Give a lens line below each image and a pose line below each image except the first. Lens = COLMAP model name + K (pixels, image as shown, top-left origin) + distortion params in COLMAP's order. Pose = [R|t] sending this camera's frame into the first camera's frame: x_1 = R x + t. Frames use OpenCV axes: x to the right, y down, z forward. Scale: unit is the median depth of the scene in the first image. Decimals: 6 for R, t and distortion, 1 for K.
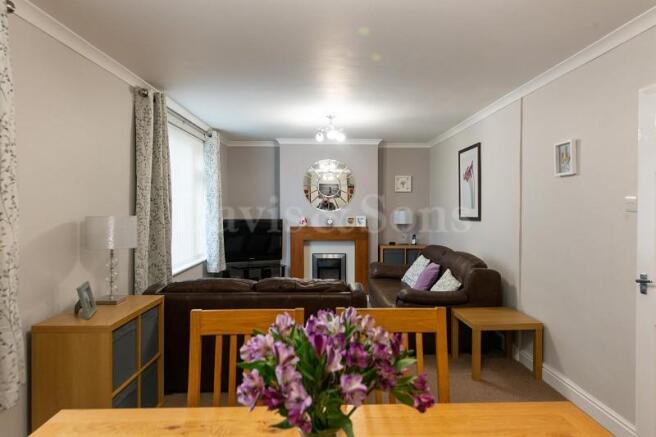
lens RADIAL K [[442.3, 0, 330.2], [0, 442.3, 214.6], [0, 0, 1]] dist [0.005409, 0.001482]
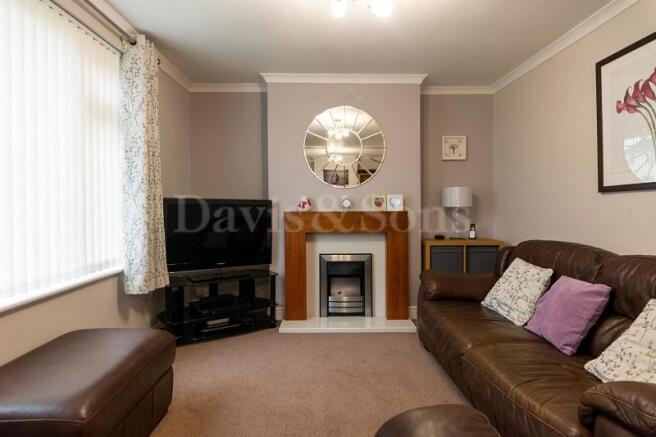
lens RADIAL K [[363.5, 0, 333.9], [0, 363.5, 210.8], [0, 0, 1]] dist [-0.008432, -0.000331]
pose [[0.999906, -0.005071, 0.012726, -0.025781], [0.005140, 0.999972, -0.005369, 0.029021], [-0.012698, 0.005434, 0.999905, 0.479246]]
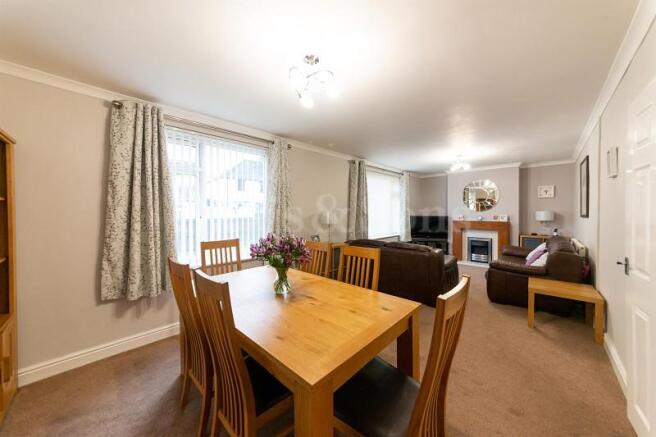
lens RADIAL K [[230.3, 0, 324.0], [0, 230.3, 216.1], [0, 0, 1]] dist [-0.002894, 0.000127]
pose [[0.687742, 0.010734, -0.725876, 0.220926], [-0.011040, 0.999930, 0.004326, 0.011715], [0.725871, 0.005038, 0.687812, 0.004203]]
